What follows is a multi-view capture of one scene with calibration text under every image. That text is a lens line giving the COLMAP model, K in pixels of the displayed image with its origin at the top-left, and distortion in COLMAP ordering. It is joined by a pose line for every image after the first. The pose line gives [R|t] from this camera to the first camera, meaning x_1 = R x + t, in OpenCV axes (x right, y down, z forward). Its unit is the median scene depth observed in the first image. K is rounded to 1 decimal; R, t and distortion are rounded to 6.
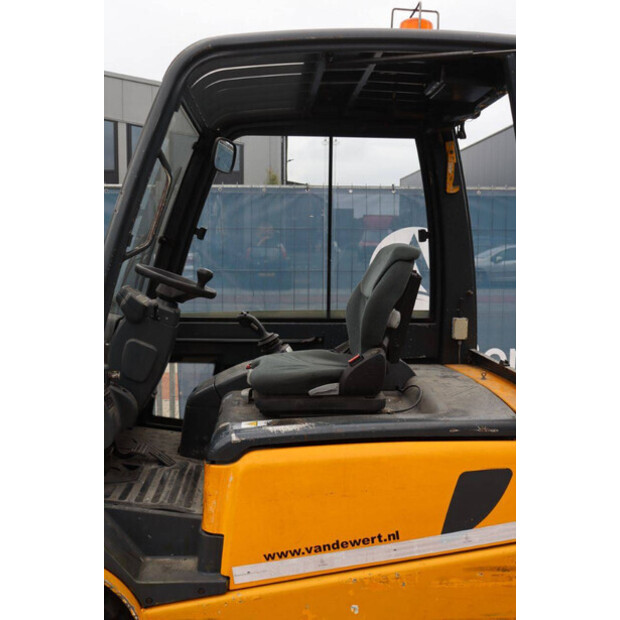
lens RADIAL K [[662.6, 0, 310.0], [0, 662.6, 310.0], [0, 0, 1]] dist [-0.017707, -0.013810]
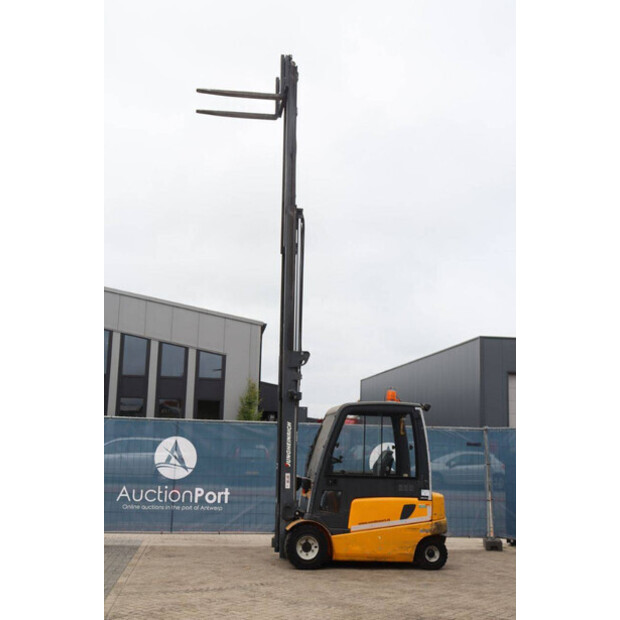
lens RADIAL K [[856.9, 0, 310.0], [0, 856.9, 310.0], [0, 0, 1]] dist [0.007972, 0.019445]
pose [[0.995841, 0.036706, 0.083381, -0.582360], [-0.014425, 0.967224, -0.253514, 0.292883], [-0.089954, 0.251257, 0.963731, -3.025459]]
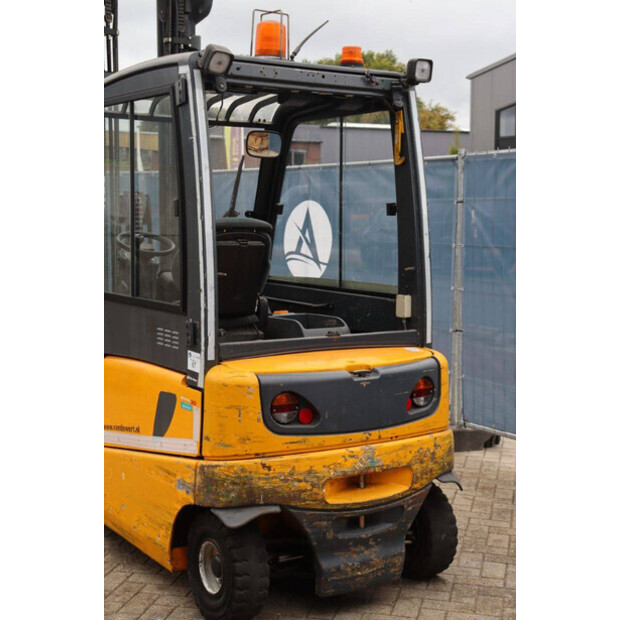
lens RADIAL K [[973.7, 0, 310.0], [0, 973.7, 310.0], [0, 0, 1]] dist [0.041628, 0.050434]
pose [[0.505516, 0.080662, -0.859039, 1.354446], [-0.081487, 0.995634, 0.045536, -0.019210], [0.858961, 0.046981, 0.509882, 0.171964]]
